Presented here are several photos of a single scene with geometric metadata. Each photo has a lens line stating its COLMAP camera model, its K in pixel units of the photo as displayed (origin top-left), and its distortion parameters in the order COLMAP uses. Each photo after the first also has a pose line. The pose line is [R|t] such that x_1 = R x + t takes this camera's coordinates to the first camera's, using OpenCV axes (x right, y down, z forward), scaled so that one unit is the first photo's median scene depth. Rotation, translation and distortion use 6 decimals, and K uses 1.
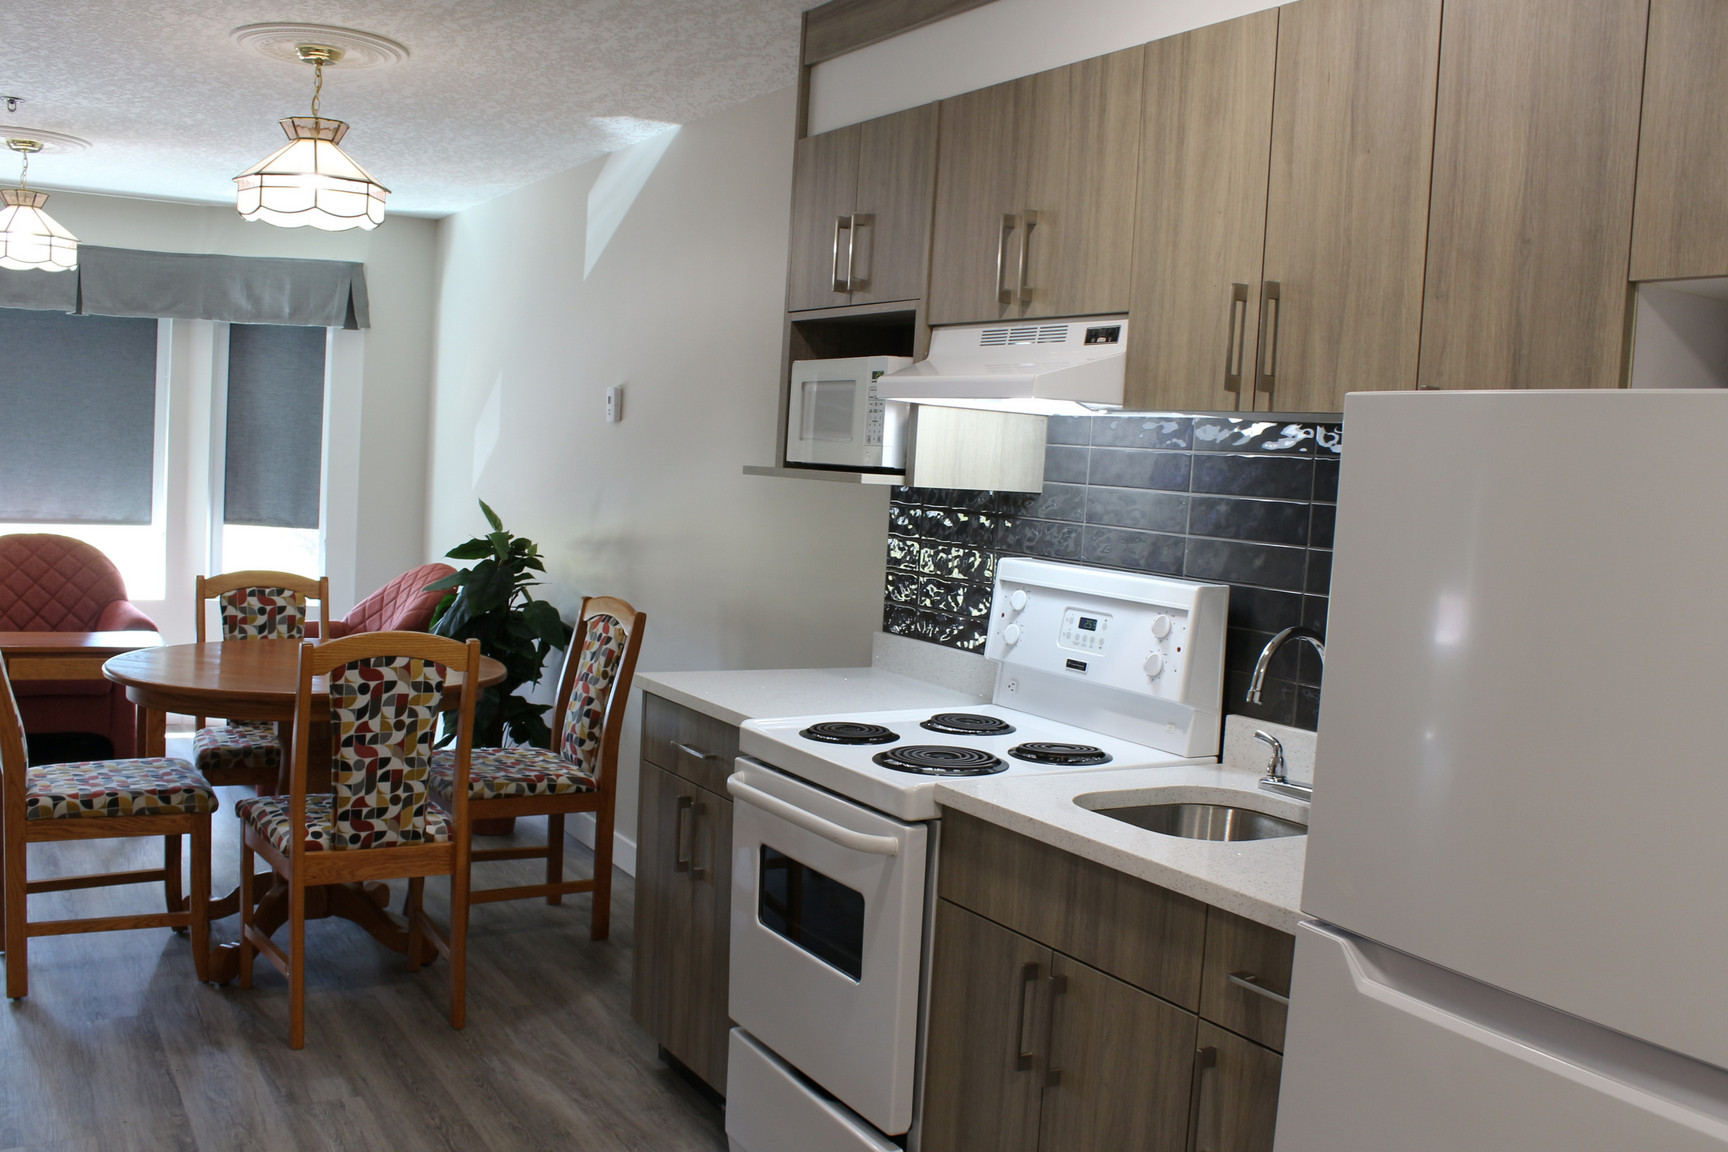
lens RADIAL K [[1602.0, 0, 859.1], [0, 1602.0, 619.8], [0, 0, 1]] dist [-0.151525, 0.130639]
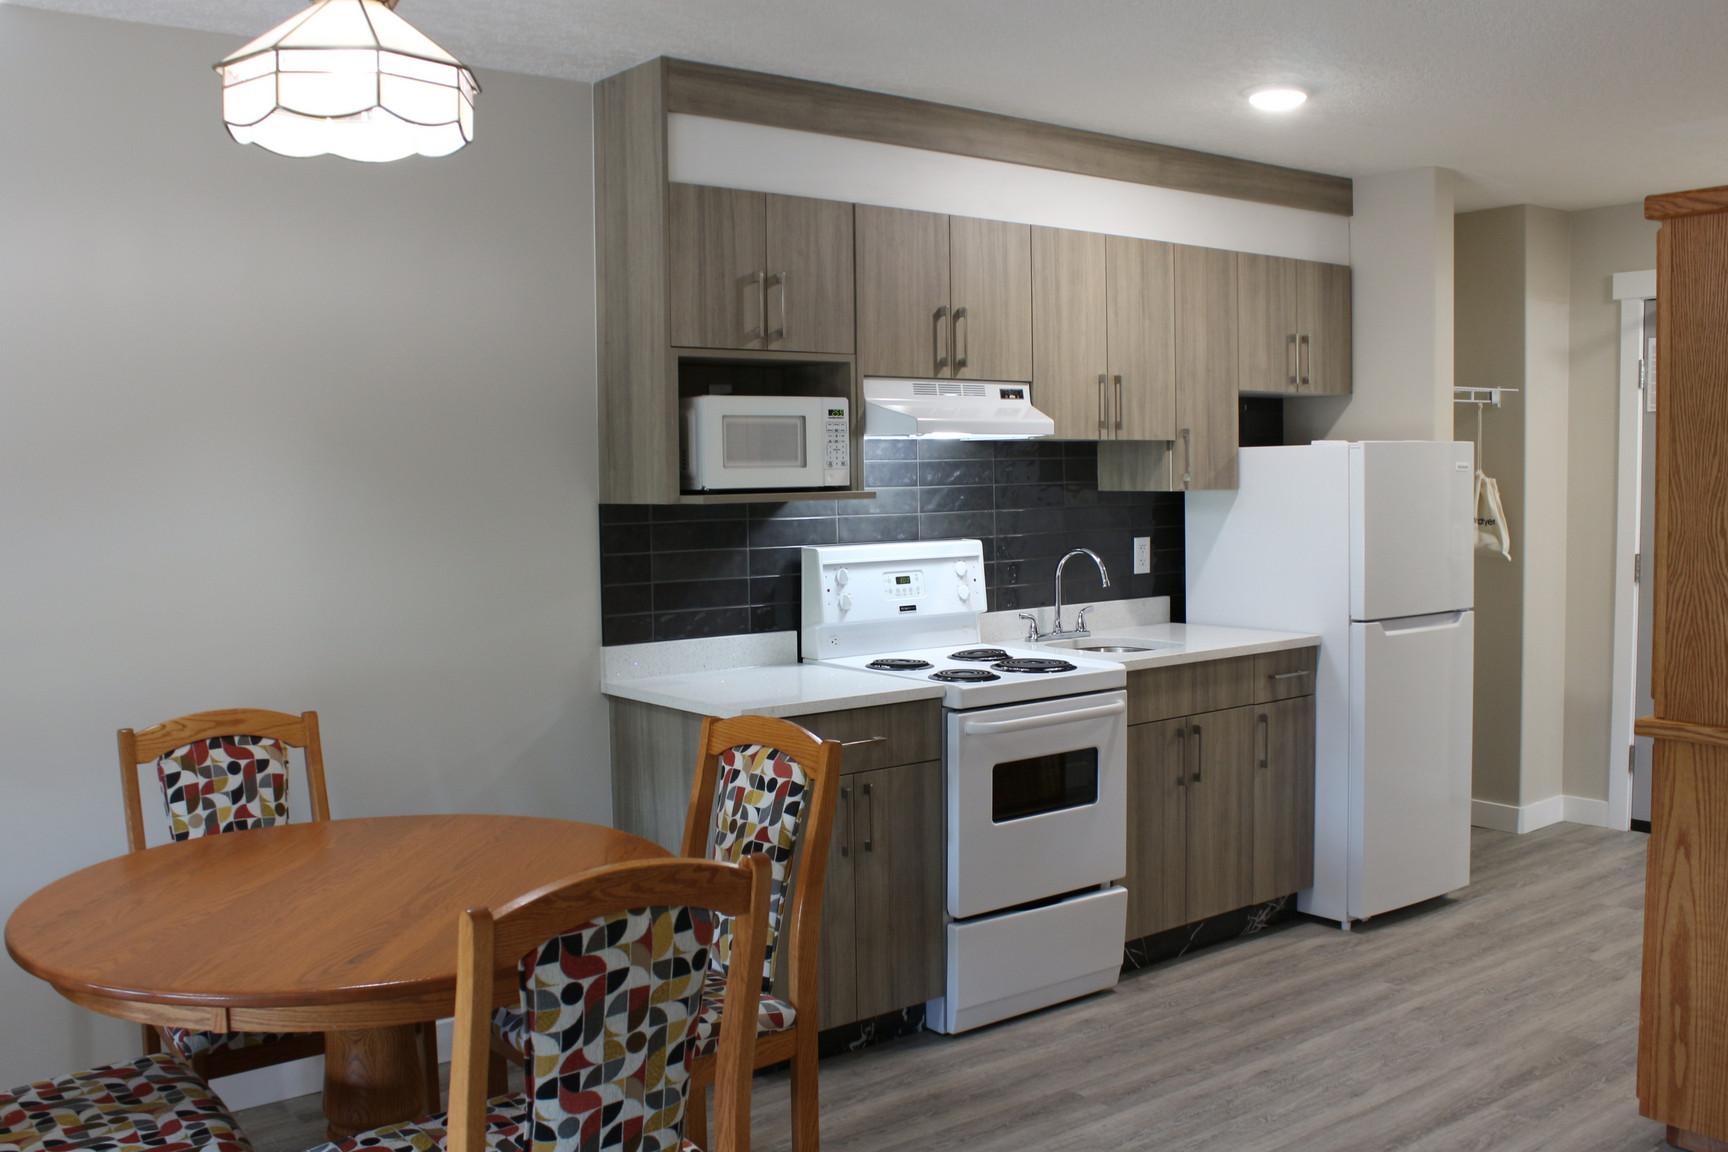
lens RADIAL K [[1602.0, 0, 859.1], [0, 1602.0, 619.8], [0, 0, 1]] dist [-0.151525, 0.130639]
pose [[-0.126799, -0.147378, 0.980919, -1.462832], [0.107765, 0.981001, 0.161320, -0.228534], [-0.986057, 0.126164, -0.108508, 1.338004]]
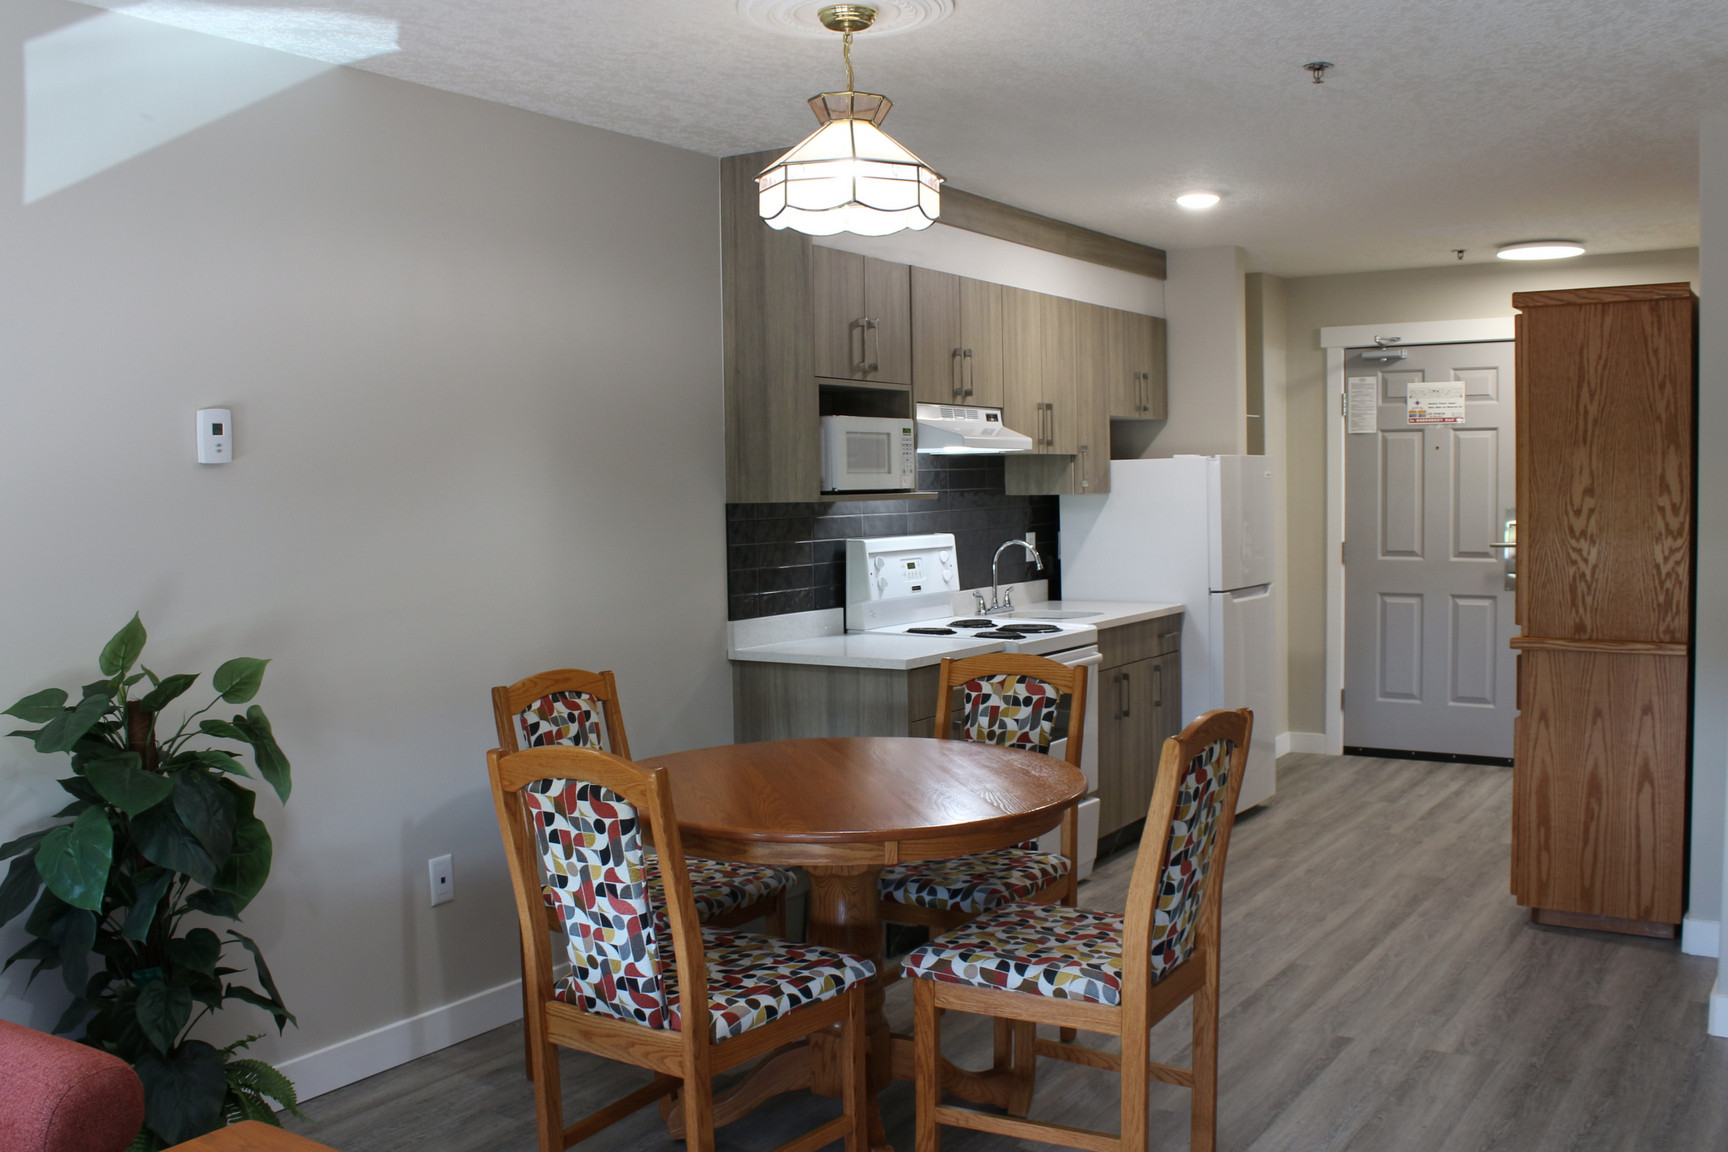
lens RADIAL K [[1602.0, 0, 859.1], [0, 1602.0, 619.8], [0, 0, 1]] dist [-0.151525, 0.130639]
pose [[-0.442800, -0.124684, 0.887909, -1.646277], [0.083076, 0.980319, 0.179091, -0.302806], [-0.892764, 0.153065, -0.423727, 2.050406]]
